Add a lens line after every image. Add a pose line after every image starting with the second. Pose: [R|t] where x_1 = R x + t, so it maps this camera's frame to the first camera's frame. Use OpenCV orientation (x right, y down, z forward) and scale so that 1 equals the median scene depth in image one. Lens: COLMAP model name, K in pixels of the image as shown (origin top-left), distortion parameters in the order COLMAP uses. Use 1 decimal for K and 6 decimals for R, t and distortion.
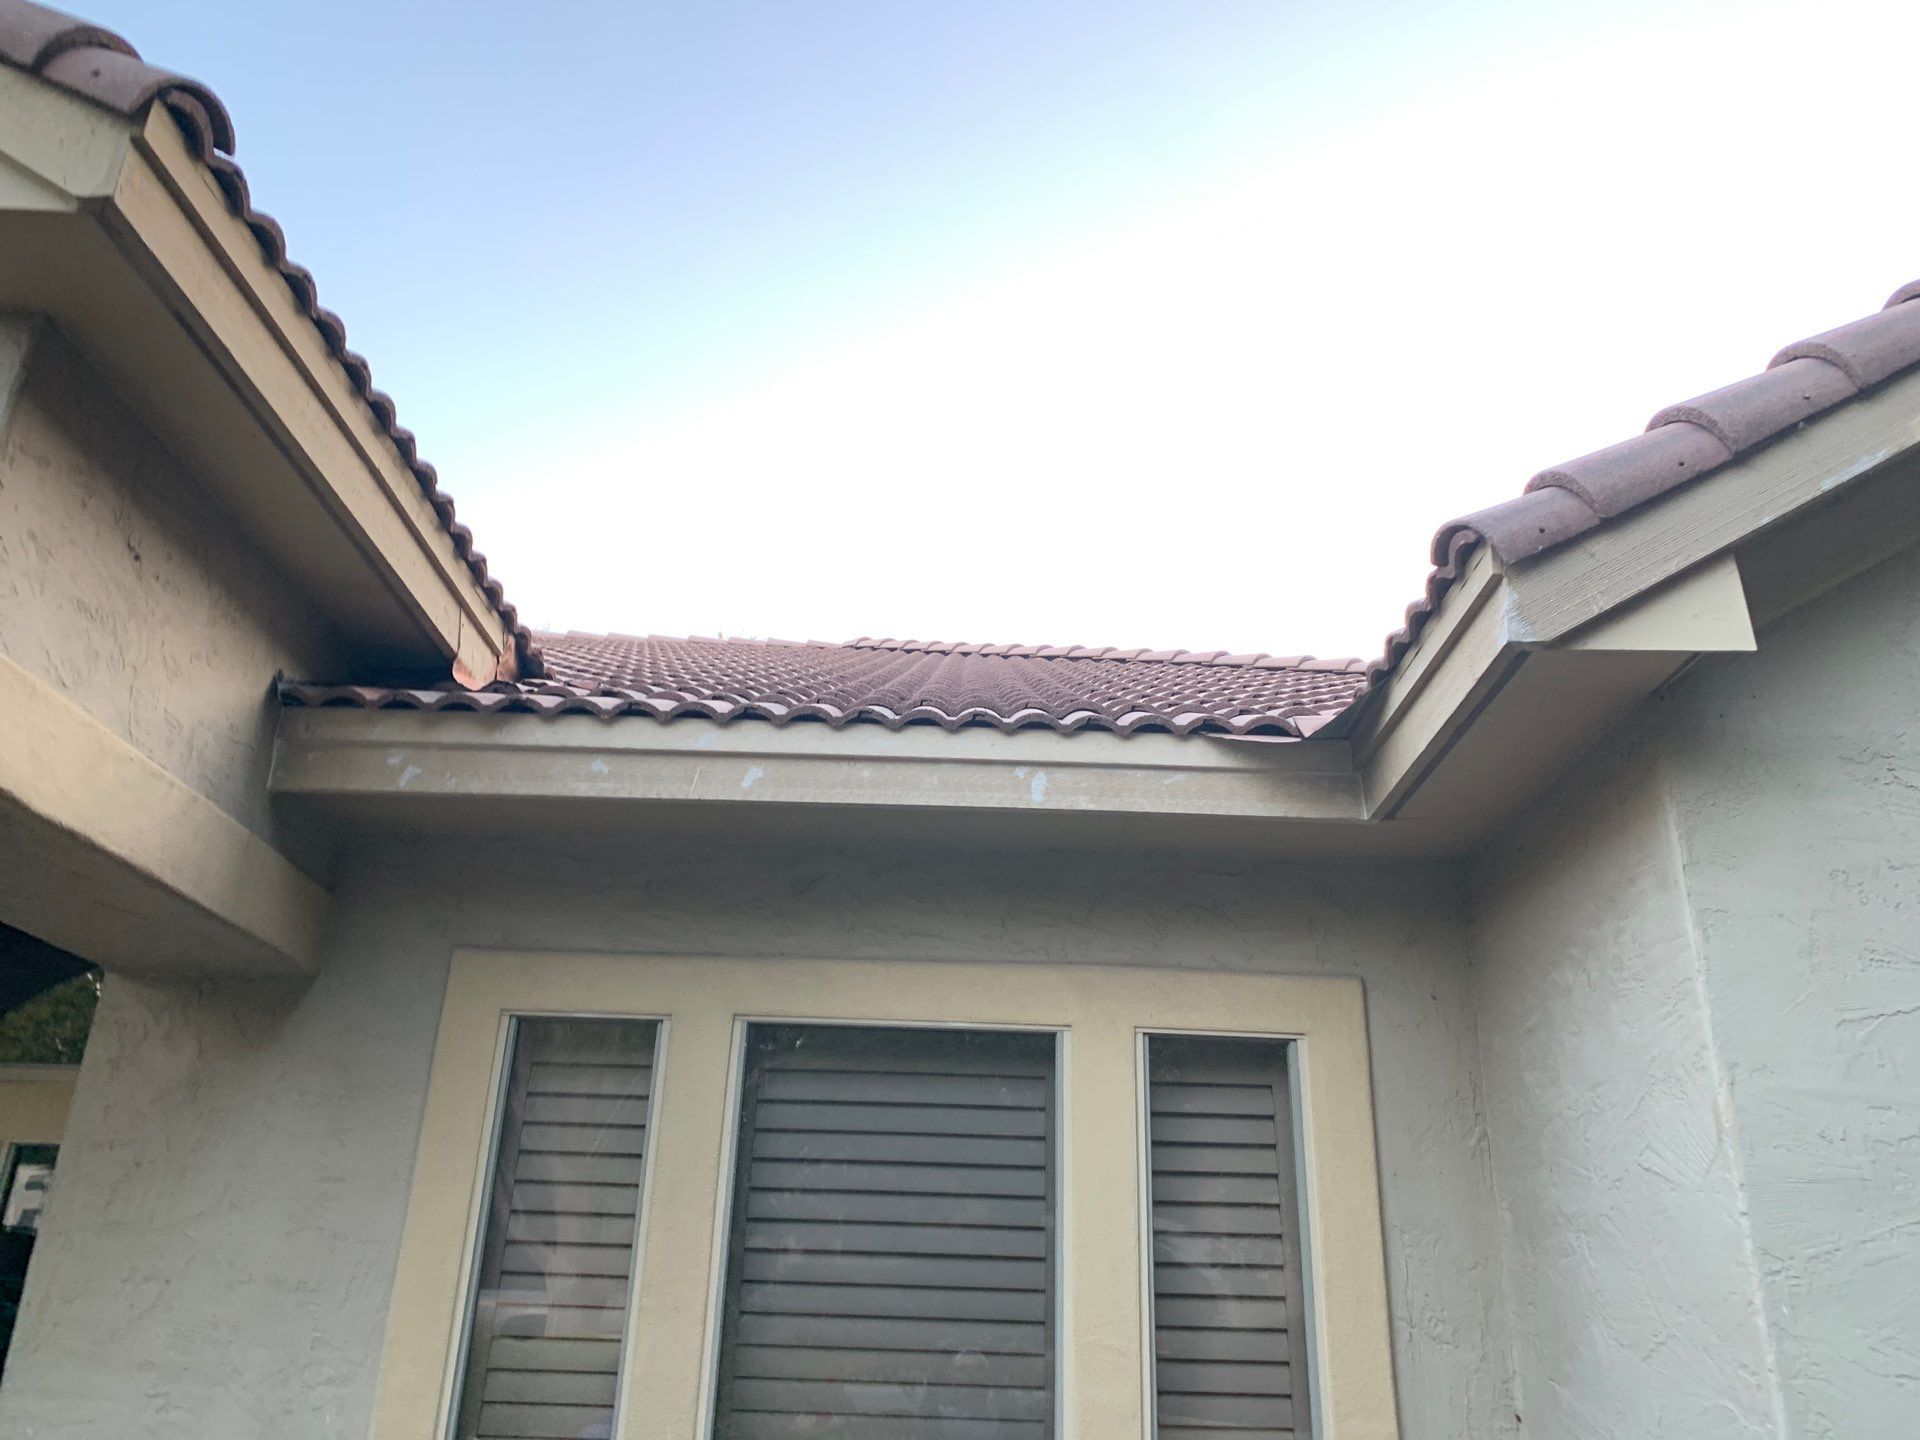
lens RADIAL K [[1471.7, 0, 965.0], [0, 1471.7, 694.5], [0, 0, 1]] dist [-0.001008, -0.002947]
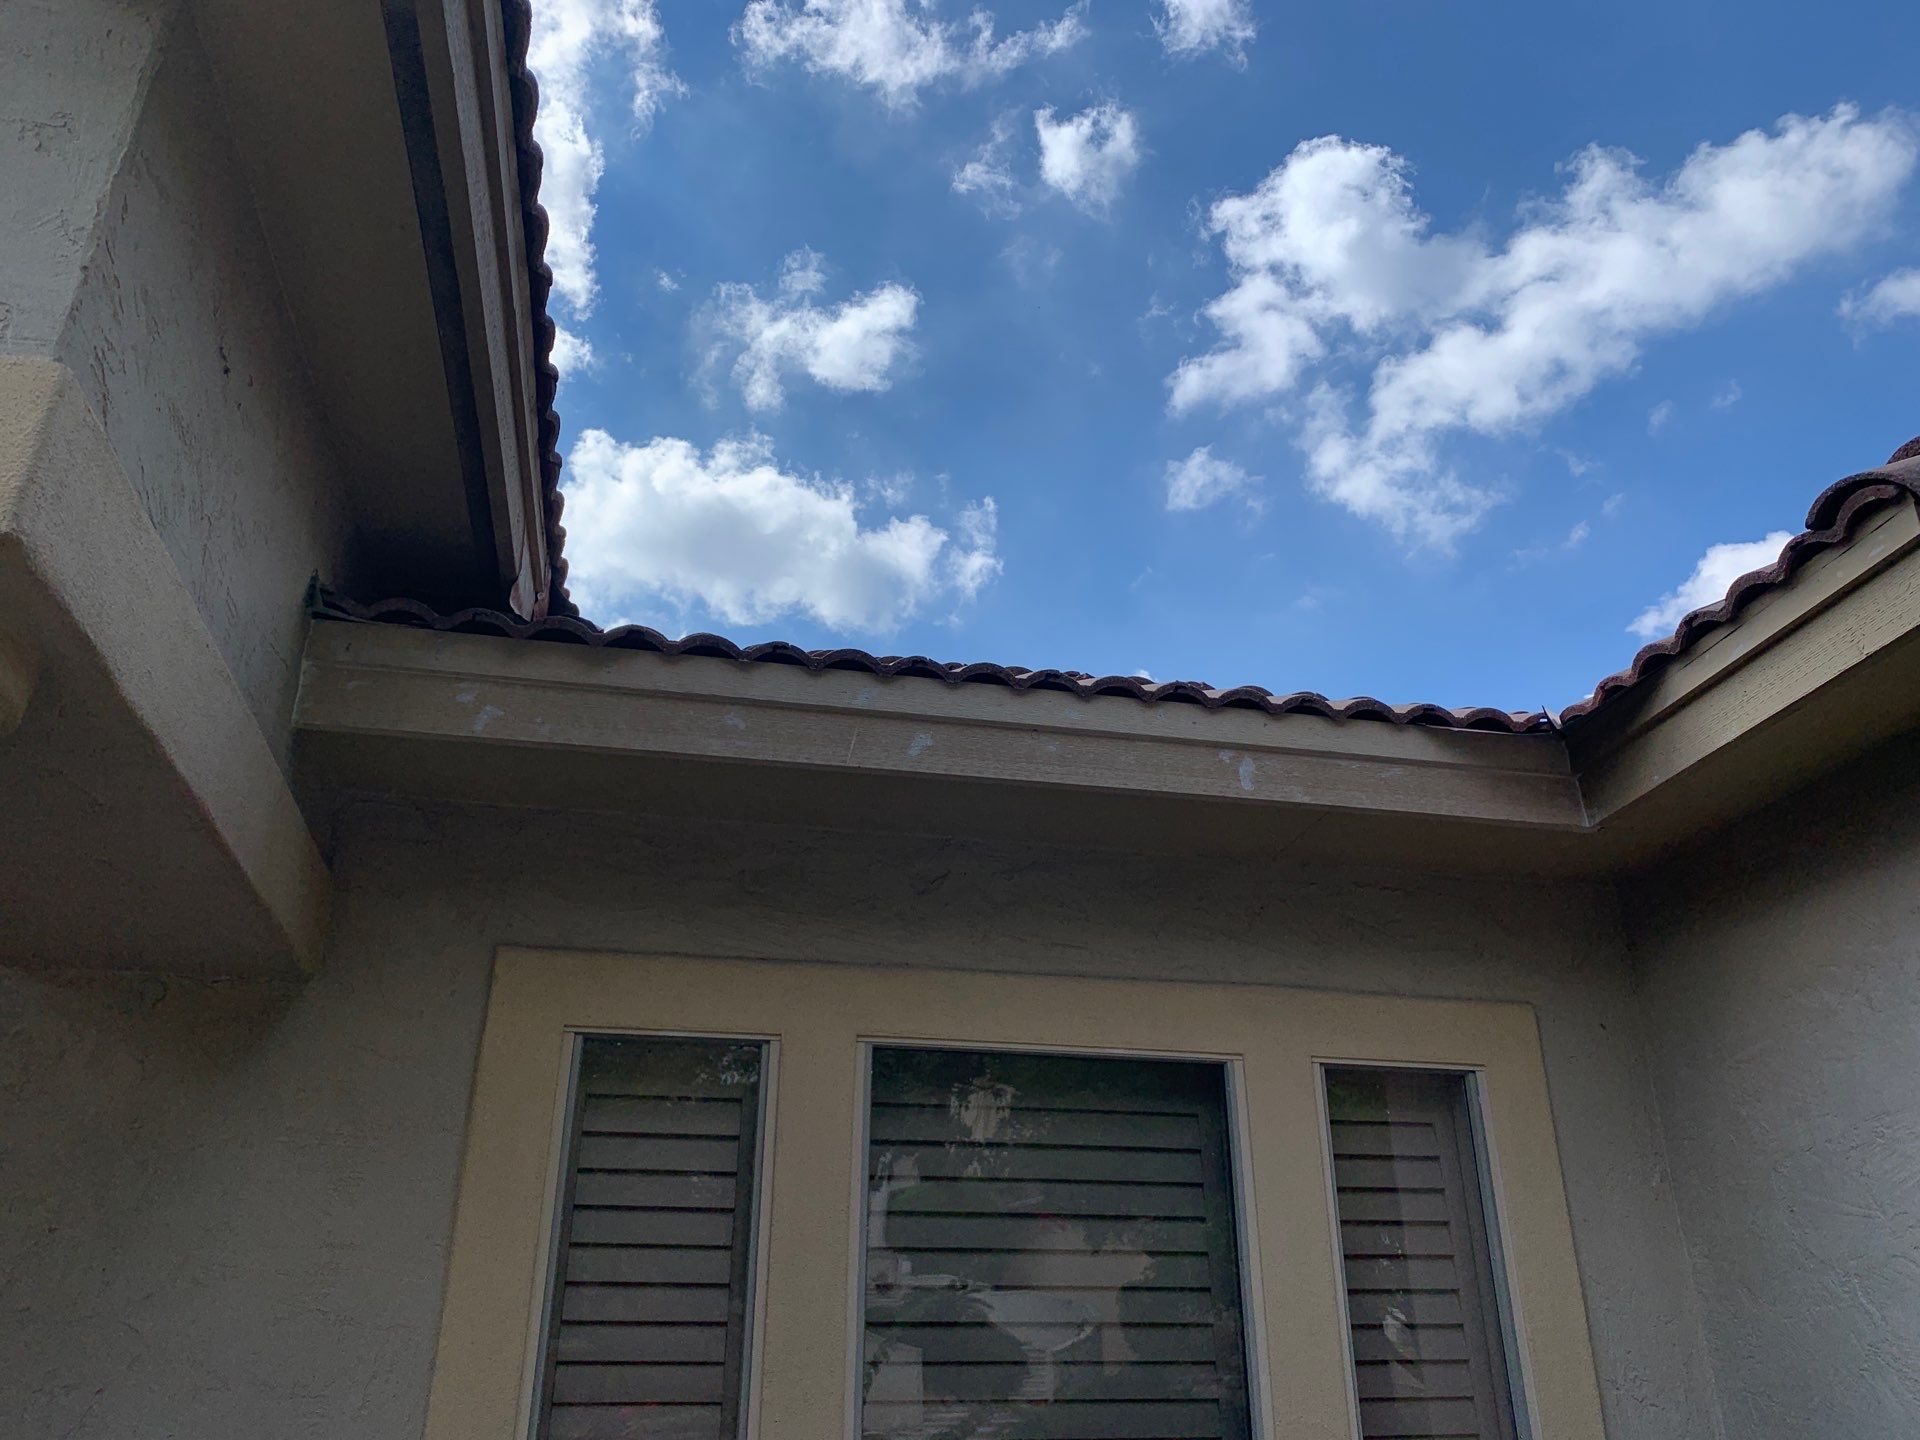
lens RADIAL K [[1484.3, 0, 960.0], [0, 1484.3, 720.0], [0, 0, 1]] dist [-0.001156, -0.003037]
pose [[0.974798, 0.059877, 0.214905, -0.296298], [-0.054696, 0.998053, -0.029981, 0.064895], [-0.216282, 0.017471, 0.976175, 0.179405]]
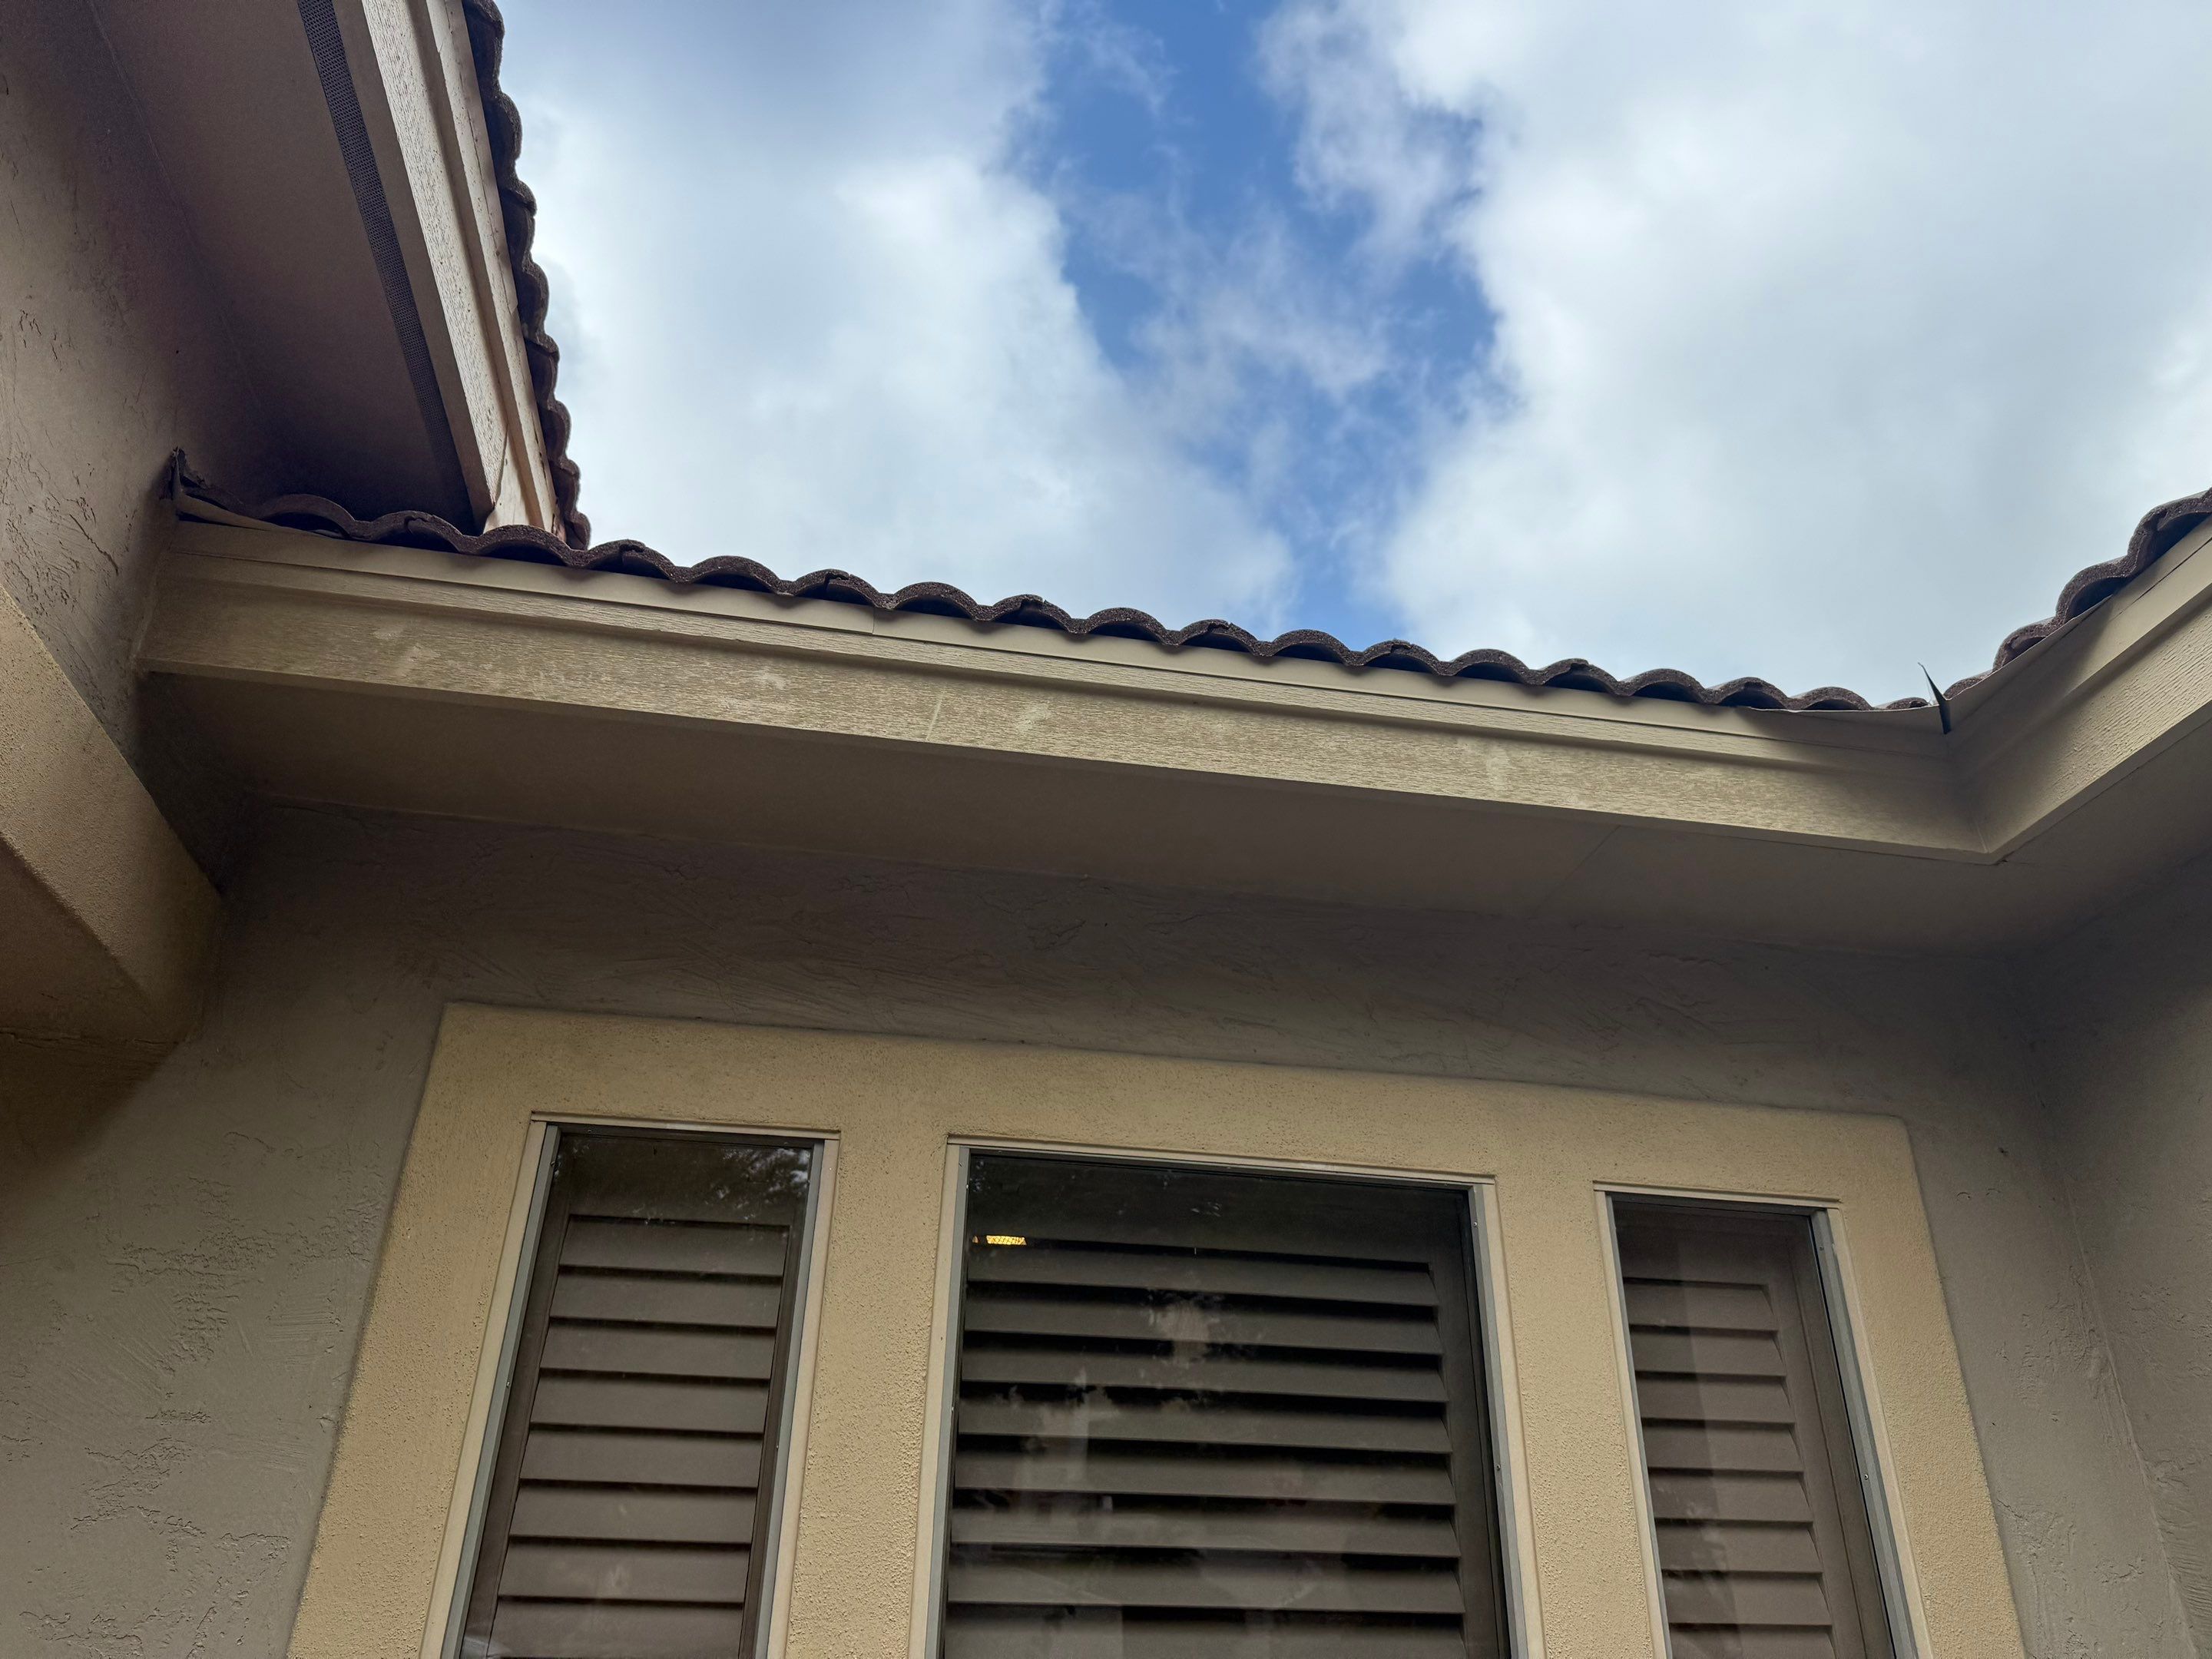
lens RADIAL K [[1557.7, 0, 1106.0], [0, 1557.7, 829.5], [0, 0, 1]] dist [0.004358, -0.009010]
pose [[0.983855, 0.072098, 0.163805, -0.209933], [-0.058273, 0.994441, -0.087698, 0.150532], [-0.169217, 0.076737, 0.982587, 0.380532]]
